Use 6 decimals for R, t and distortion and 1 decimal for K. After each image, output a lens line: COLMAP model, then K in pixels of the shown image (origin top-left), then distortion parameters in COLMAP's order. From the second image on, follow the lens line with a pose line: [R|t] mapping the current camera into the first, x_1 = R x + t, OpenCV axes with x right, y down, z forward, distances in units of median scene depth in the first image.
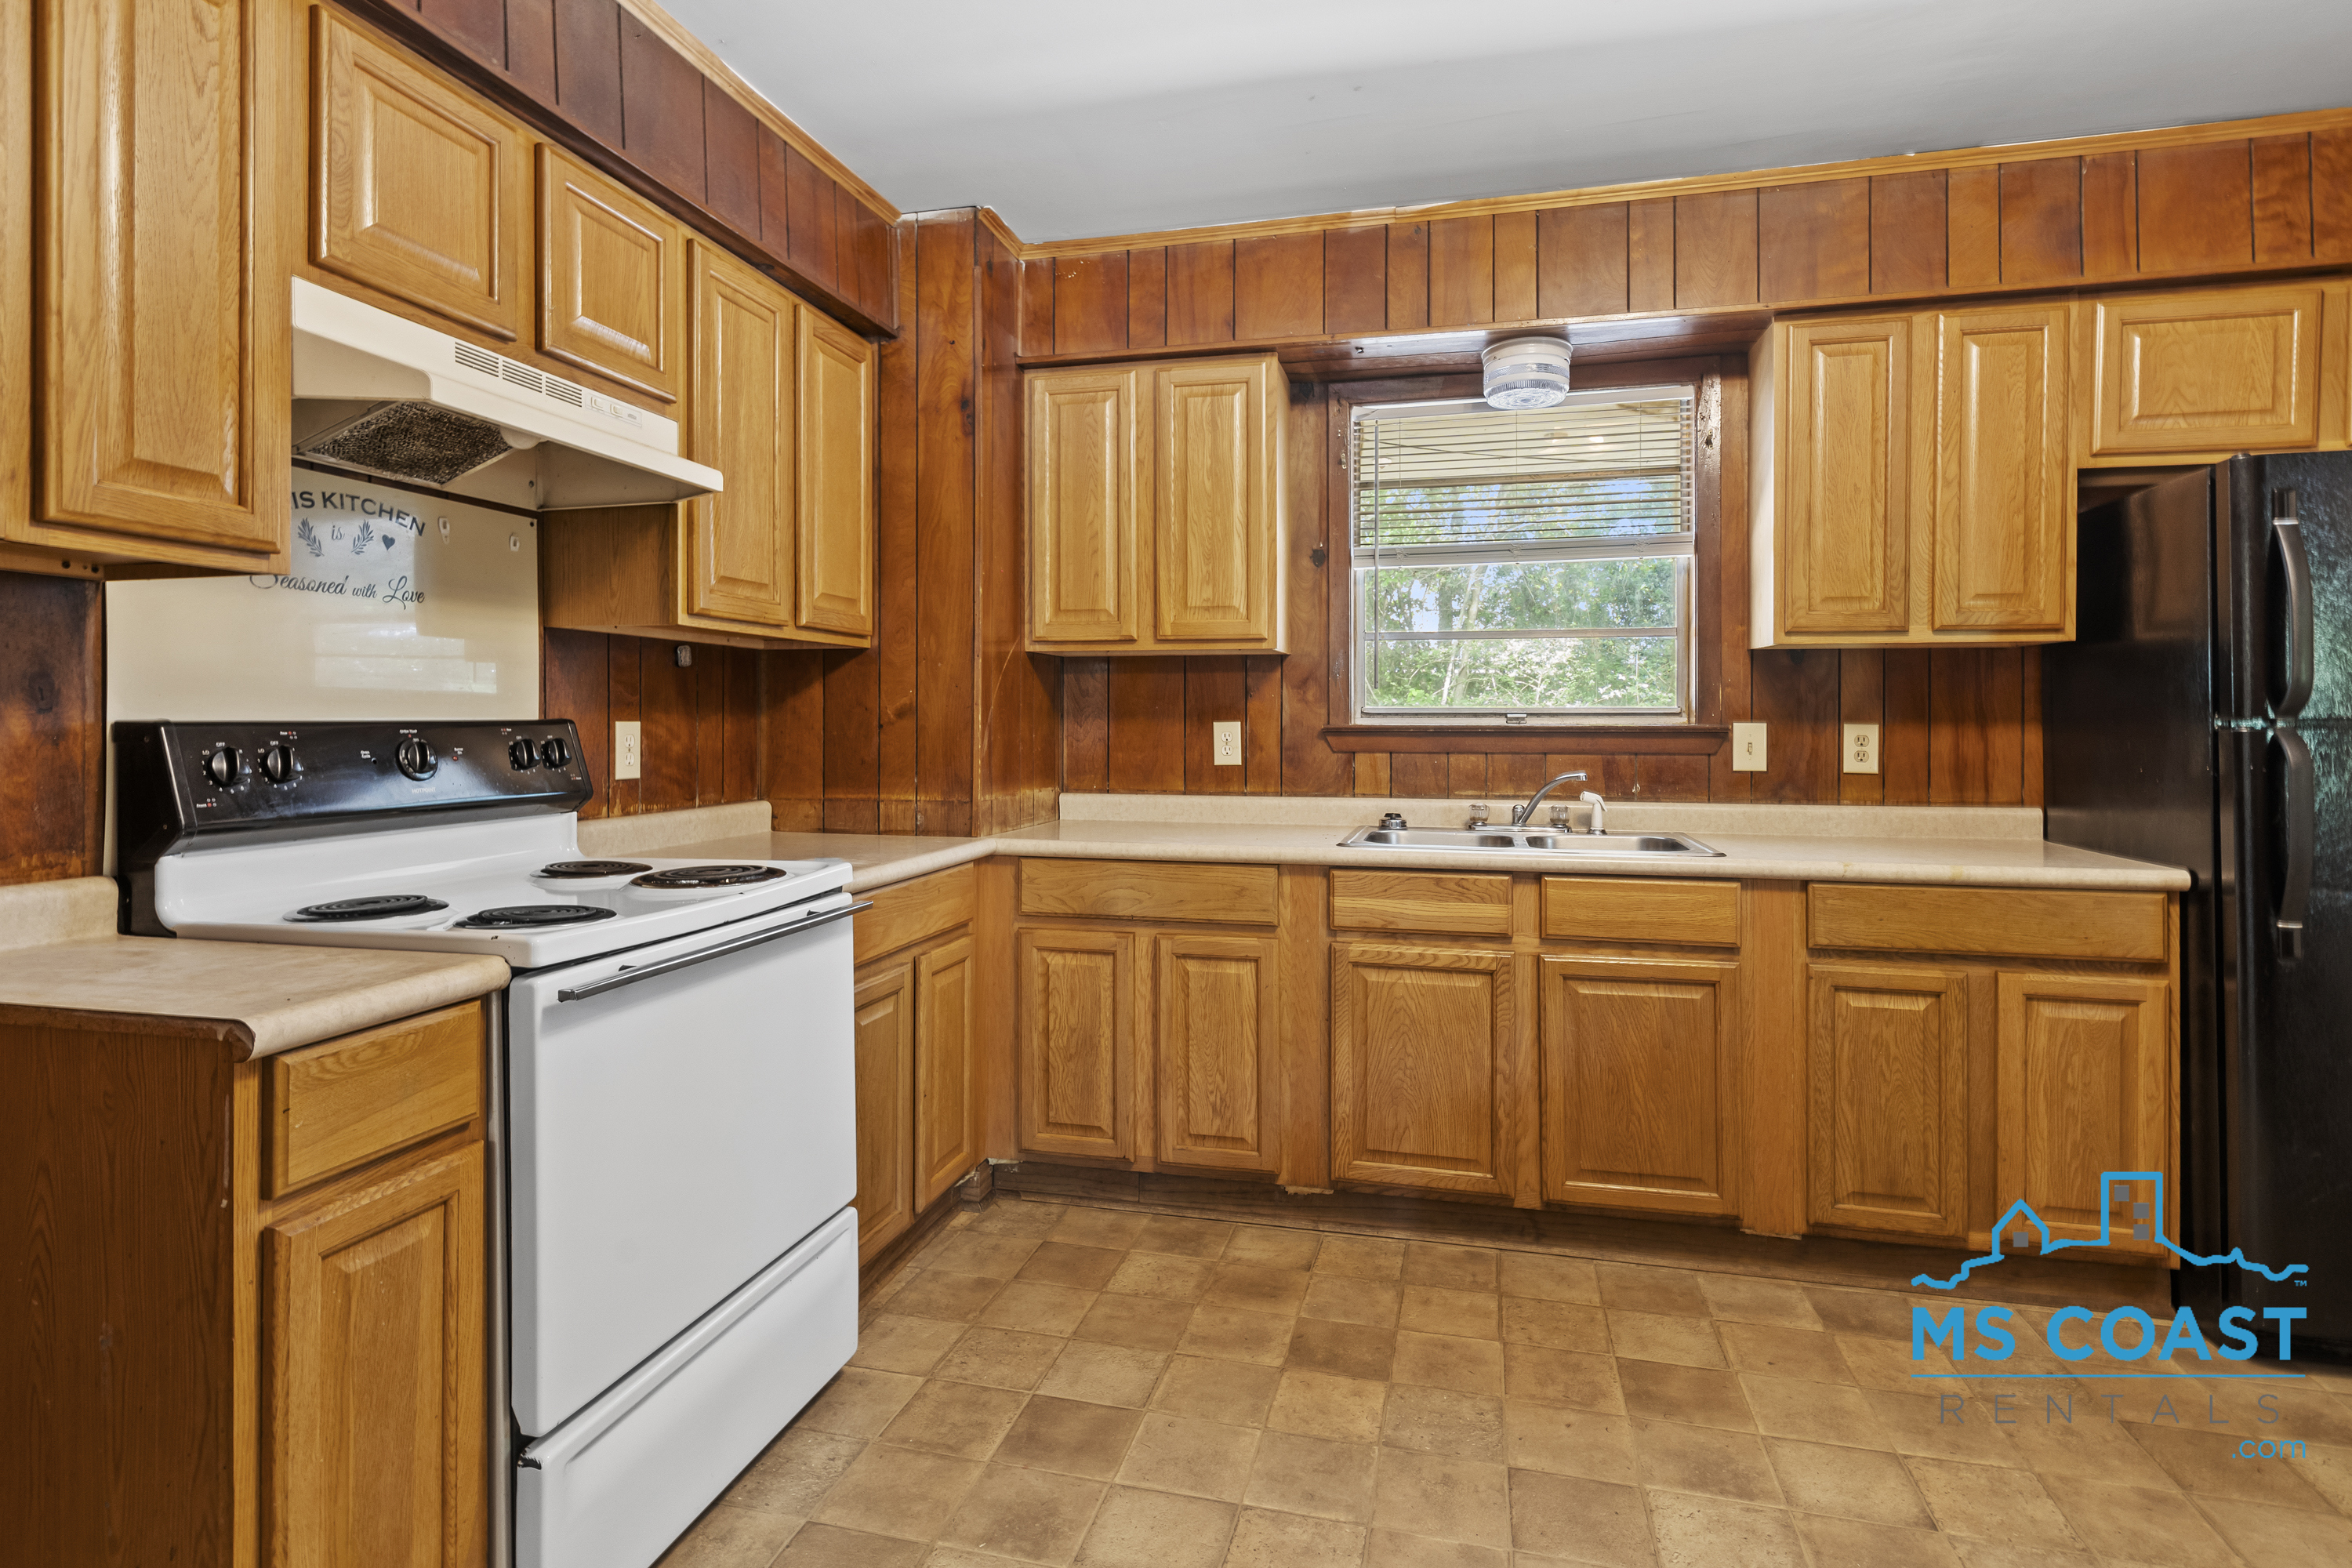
lens RADIAL K [[1193.3, 0, 1163.1], [0, 1193.3, 716.1], [0, 0, 1]] dist [-0.001437, -0.000340]
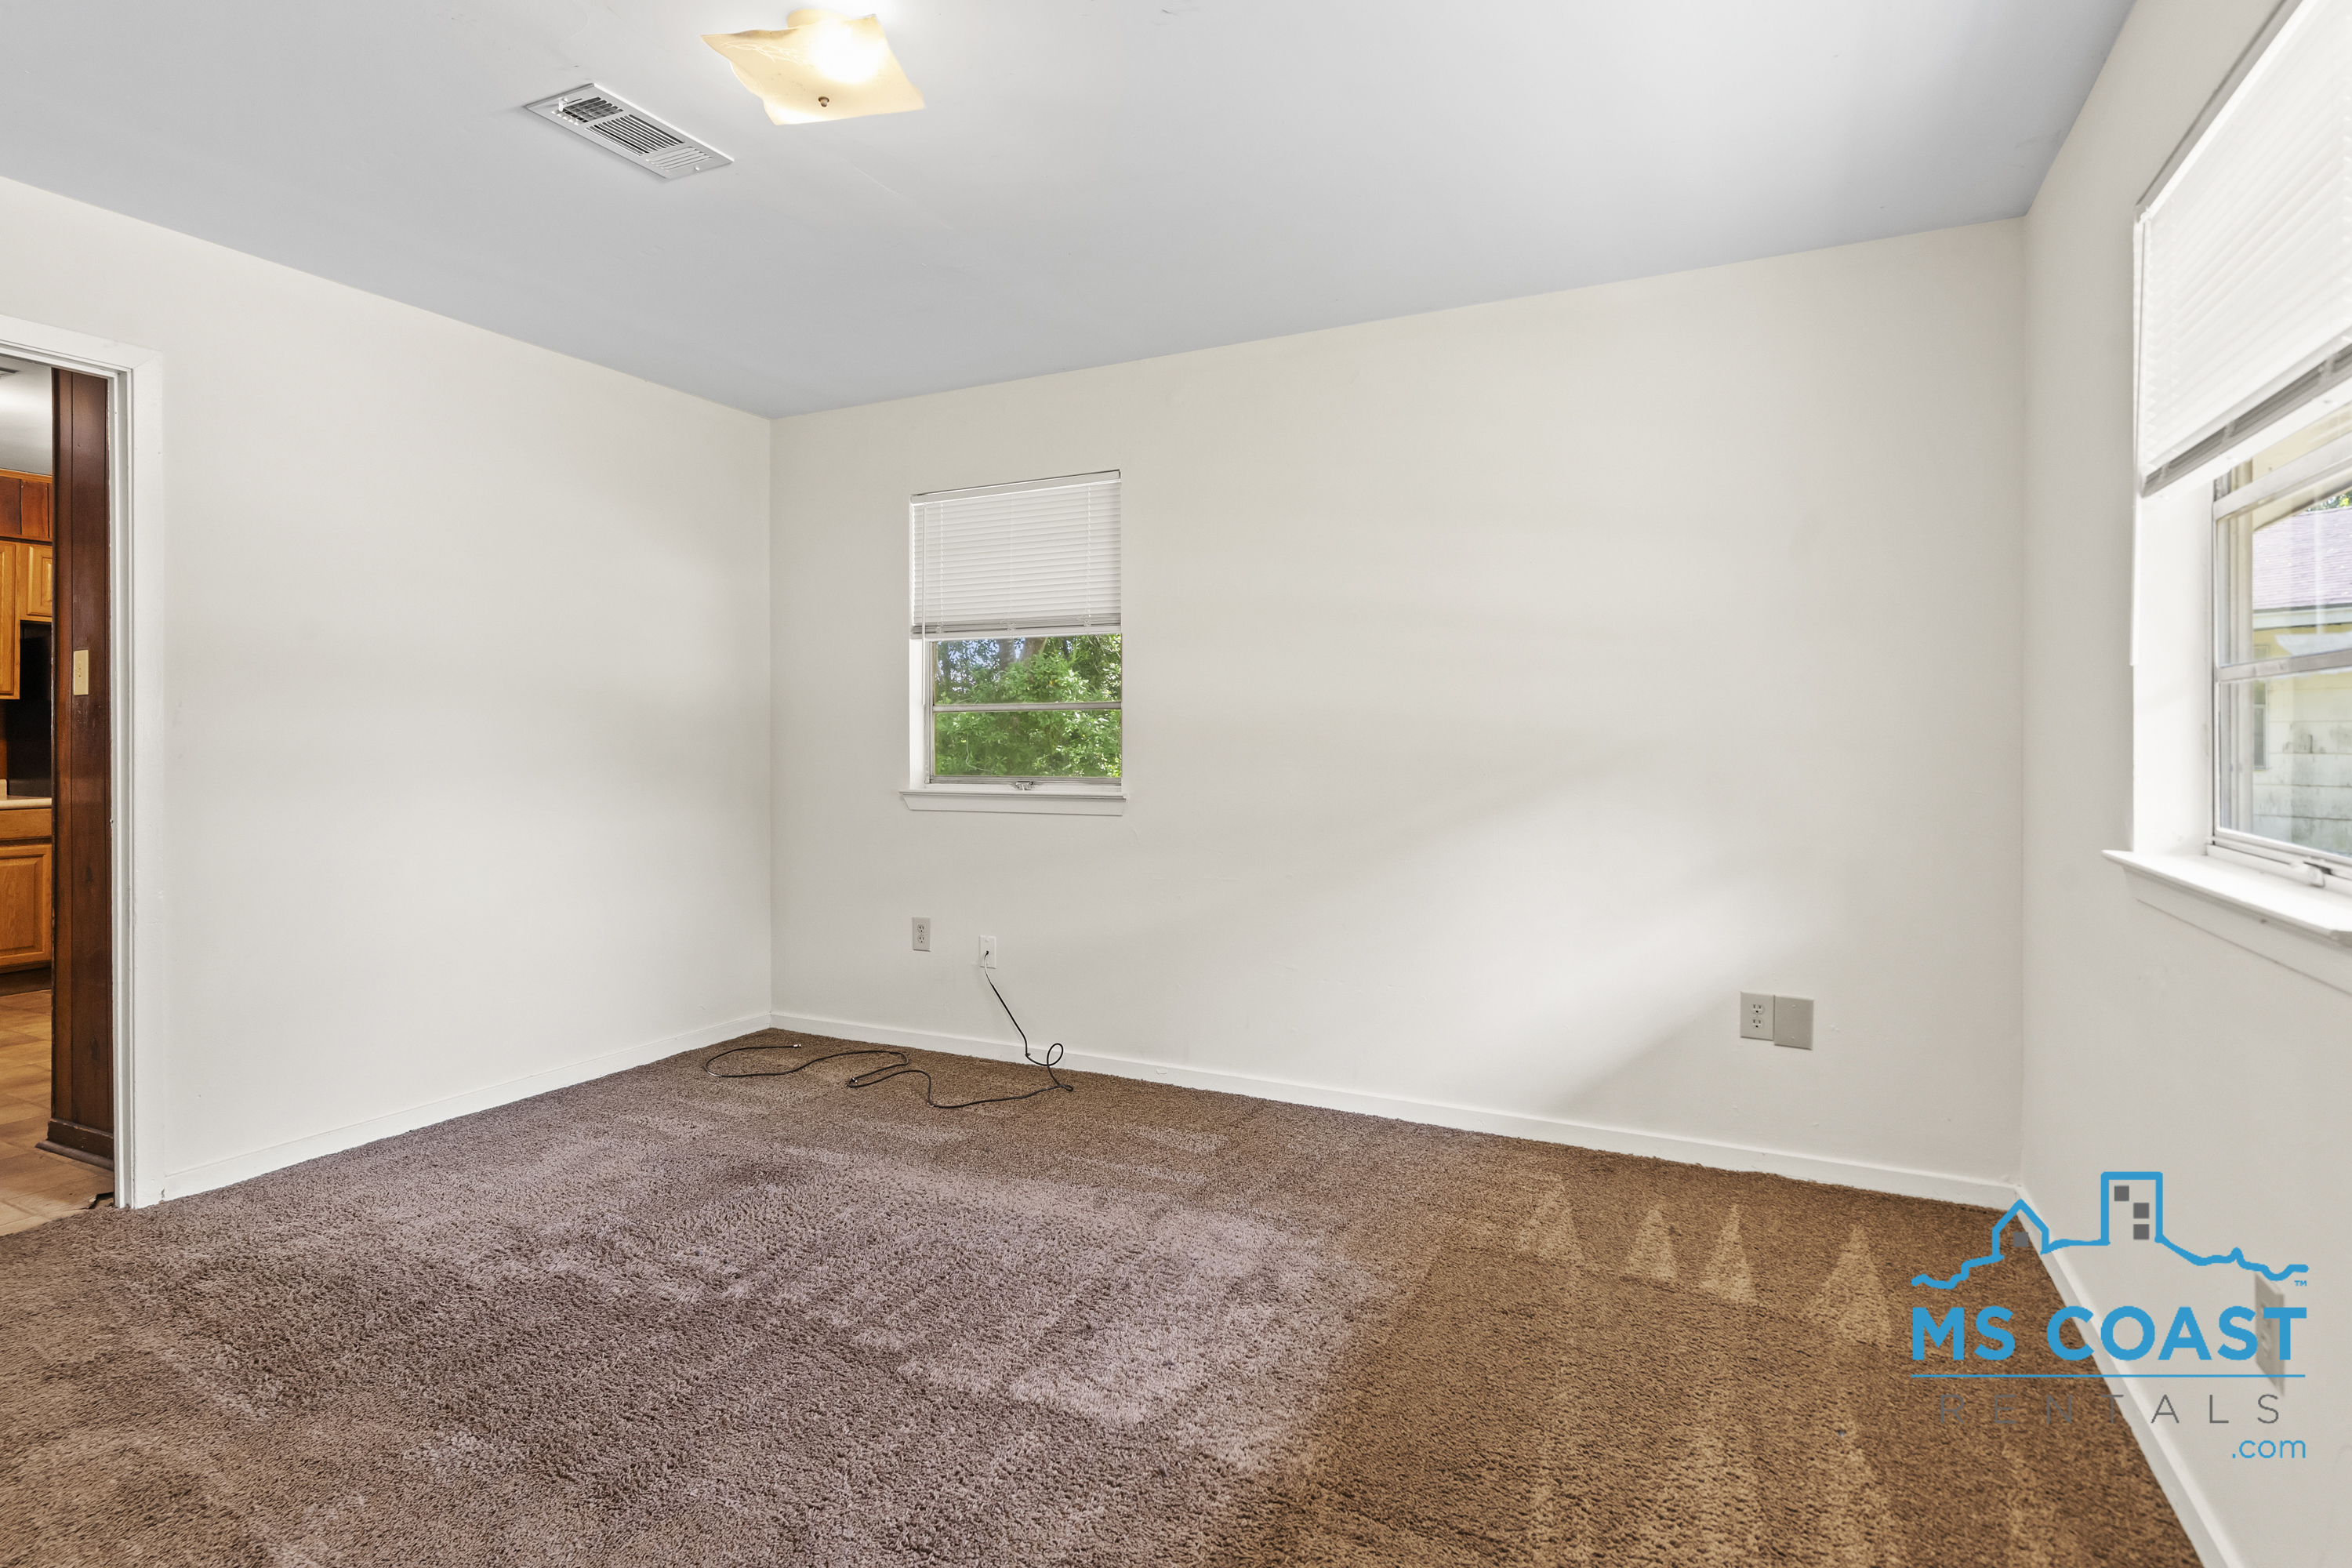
lens RADIAL K [[1193.3, 0, 1143.9], [0, 1193.3, 745.8], [0, 0, 1]] dist [-0.001437, -0.000340]
pose [[0.222974, -0.000729, 0.974824, -0.892542], [-0.000006, 1.000000, 0.000749, 0.019153], [-0.974825, -0.000173, 0.222973, -1.481246]]
